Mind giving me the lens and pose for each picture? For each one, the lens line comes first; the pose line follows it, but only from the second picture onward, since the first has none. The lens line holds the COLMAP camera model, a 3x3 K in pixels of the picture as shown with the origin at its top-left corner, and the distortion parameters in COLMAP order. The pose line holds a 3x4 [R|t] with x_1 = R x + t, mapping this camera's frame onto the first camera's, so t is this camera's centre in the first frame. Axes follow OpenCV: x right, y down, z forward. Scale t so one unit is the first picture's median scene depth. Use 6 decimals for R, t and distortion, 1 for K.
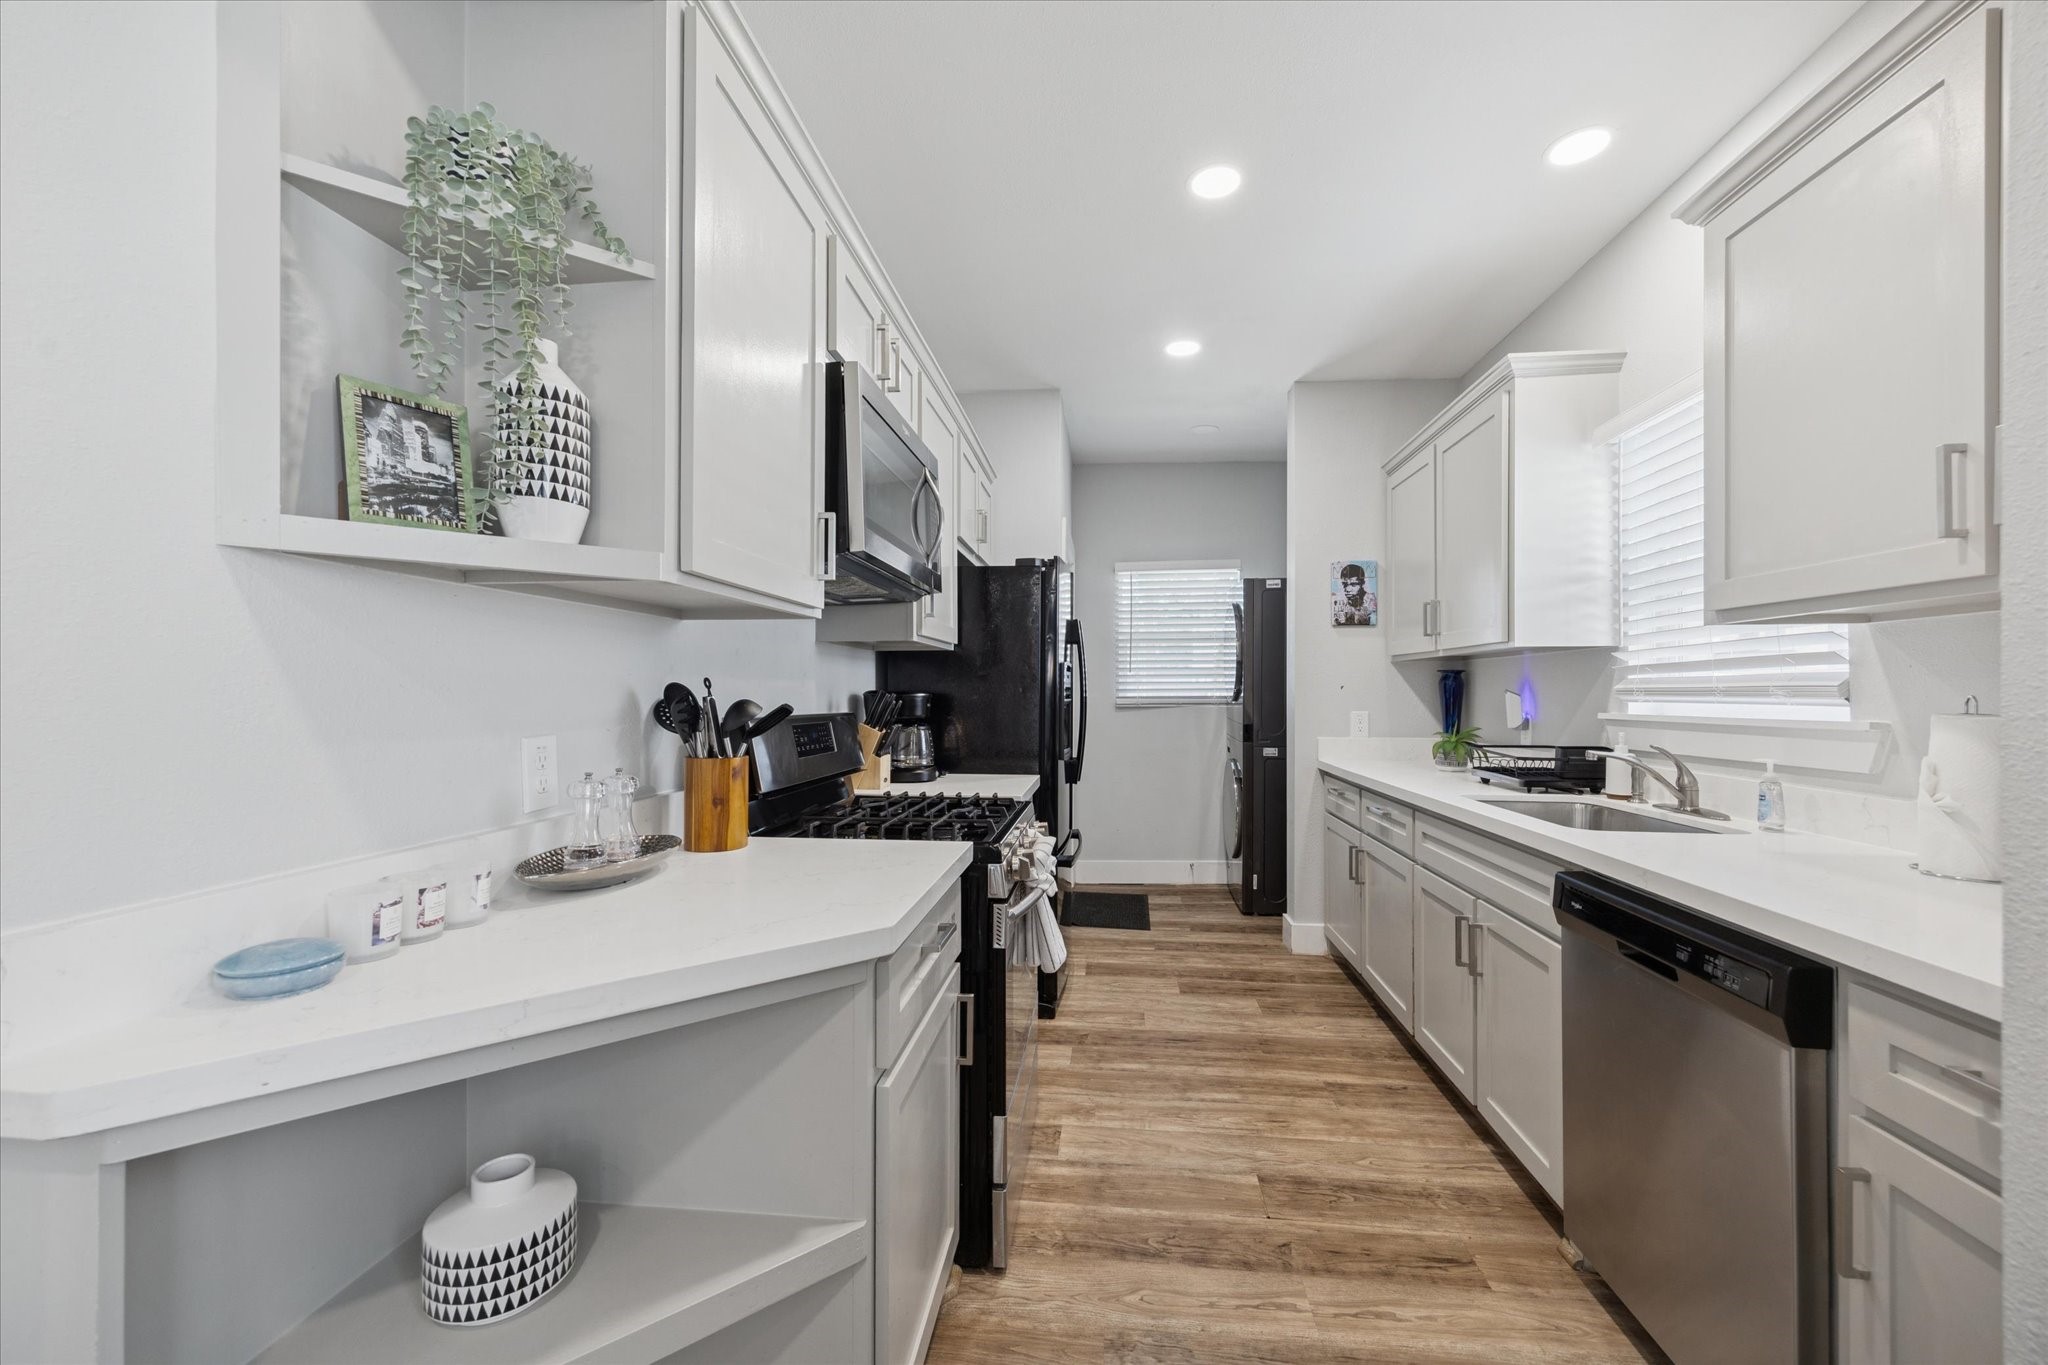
lens RADIAL K [[845.9, 0, 999.7], [0, 845.9, 685.8], [0, 0, 1]] dist [0.002122, 0.000114]
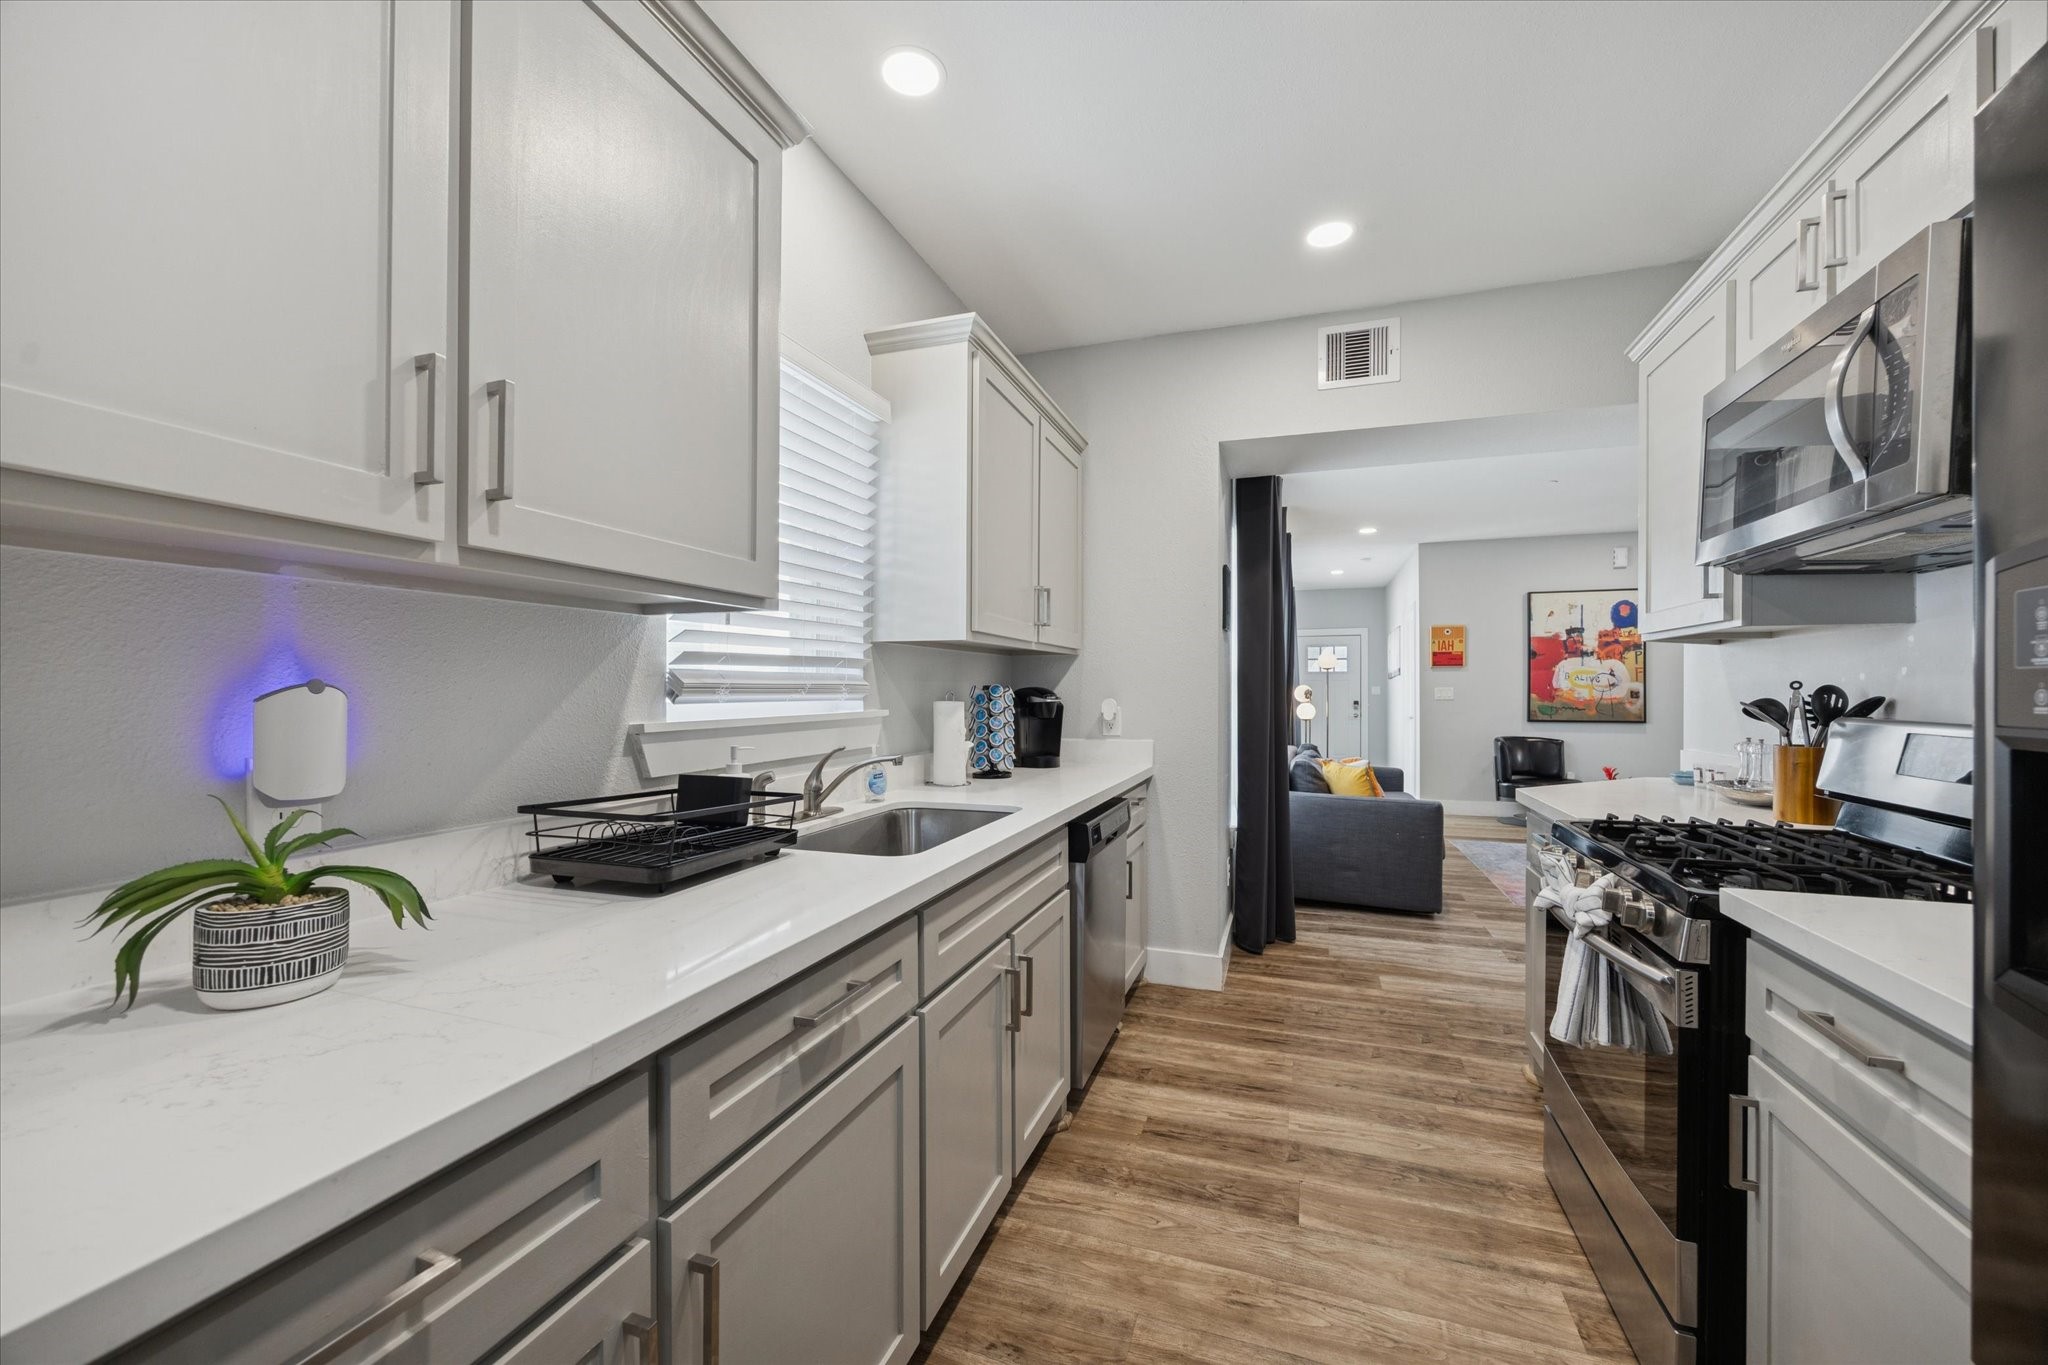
lens RADIAL K [[755.1, 0, 1031.3], [0, 755.1, 691.4], [0, 0, 1]] dist [0.000184, 0.000012]
pose [[-0.975962, -0.001432, 0.217934, 0.375240], [-0.003172, 0.999966, -0.007635, 0.014750], [-0.217916, -0.008143, -0.975934, 1.708053]]
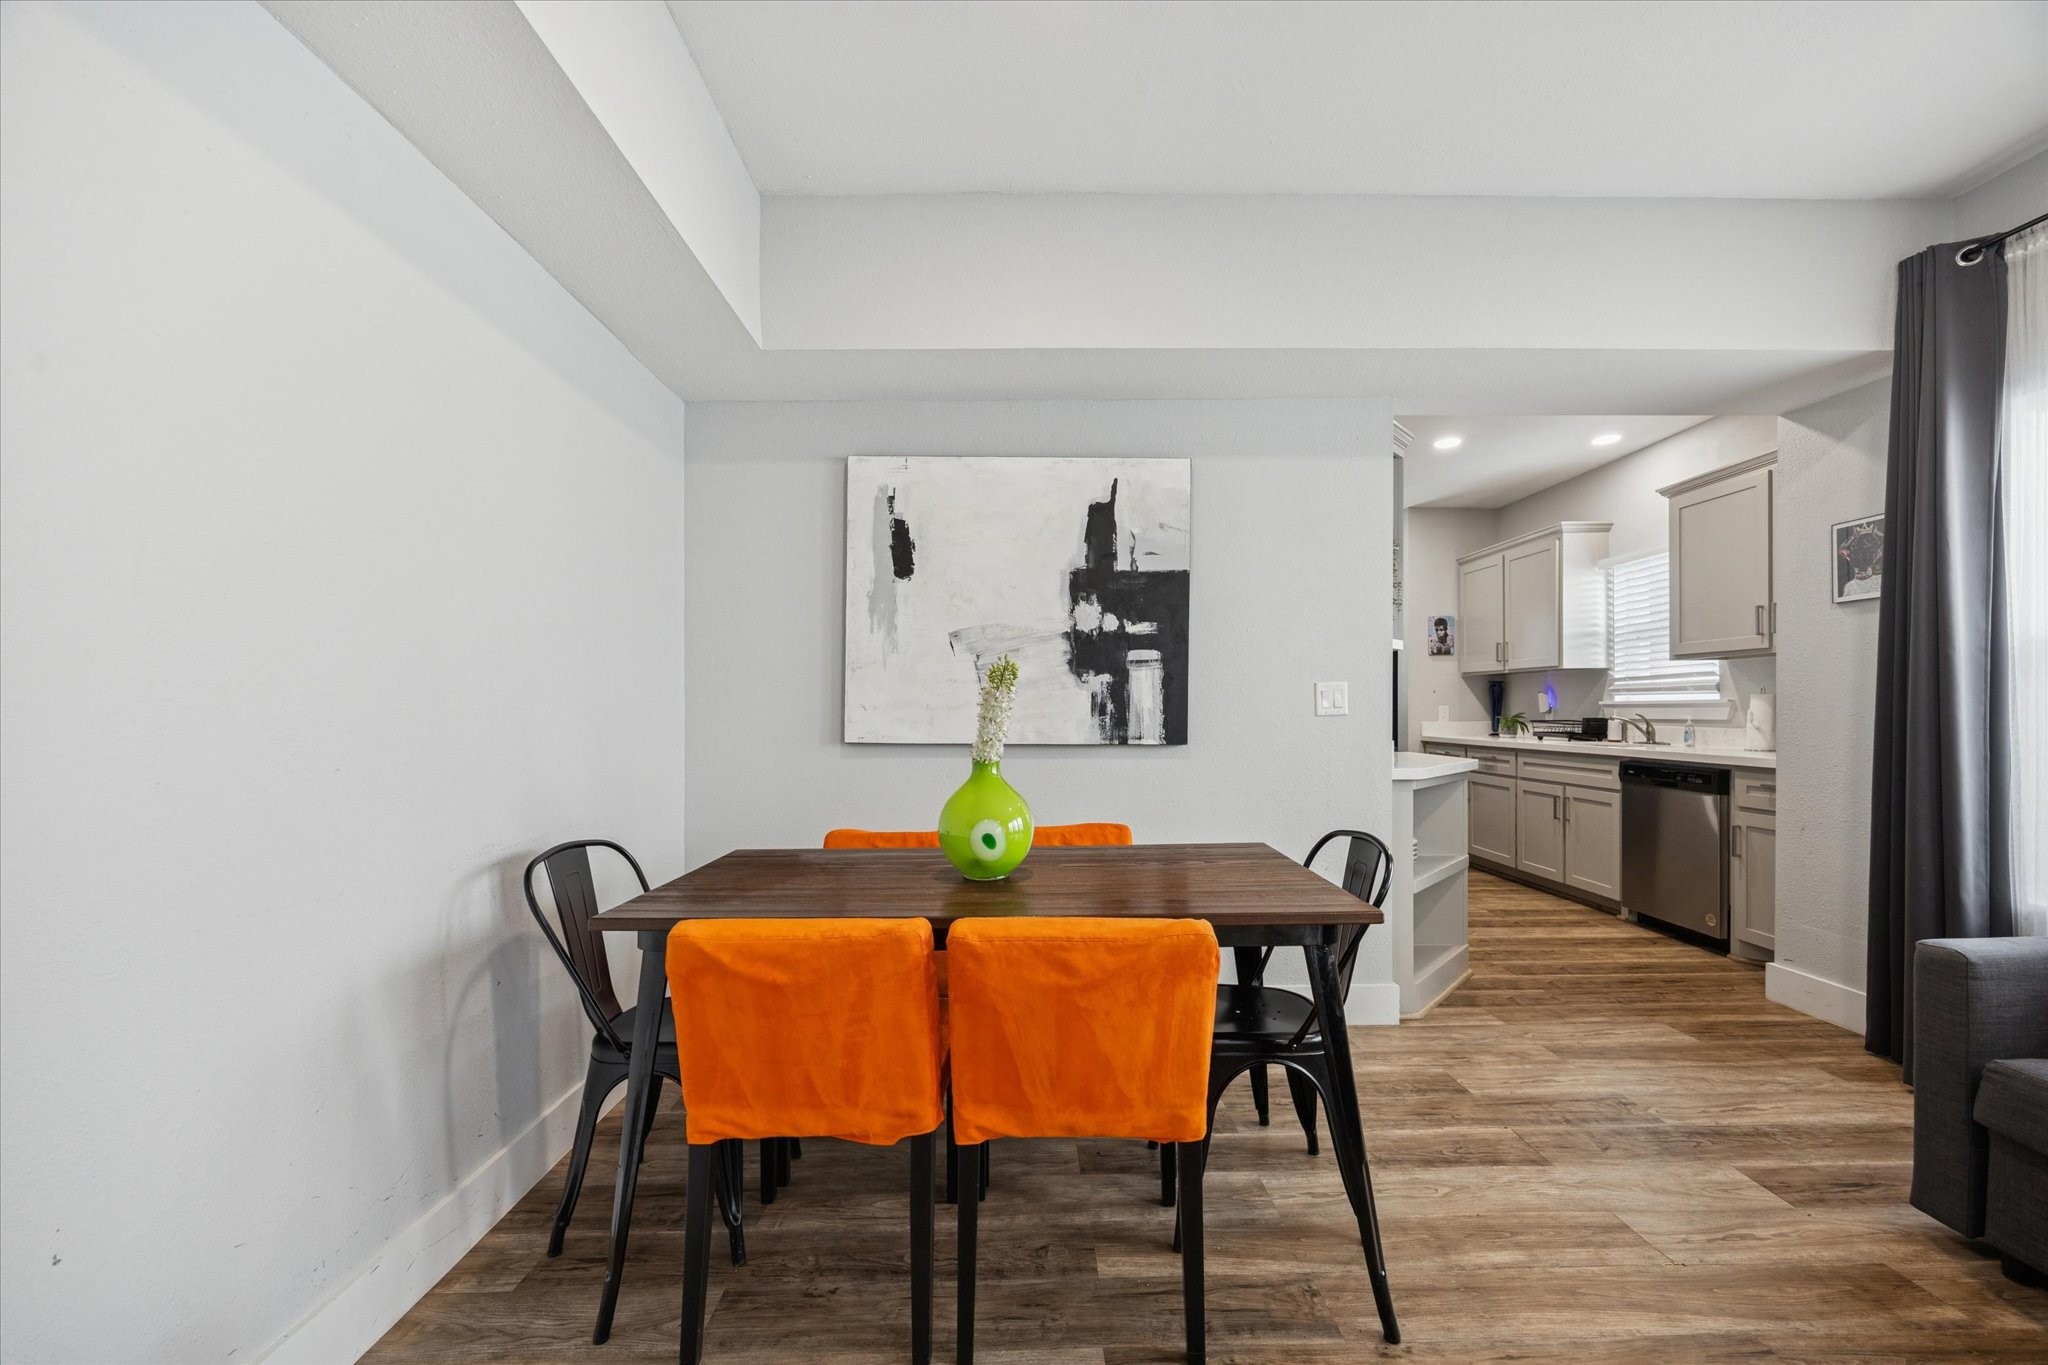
lens RADIAL K [[900.9, 0, 1005.8], [0, 900.9, 708.1], [0, 0, 1]] dist [-0.002346, 0.000137]
pose [[0.985065, -0.007462, 0.172024, -1.210141], [0.006702, 0.999965, 0.004998, 0.032280], [-0.172055, -0.003770, 0.985080, -0.990175]]
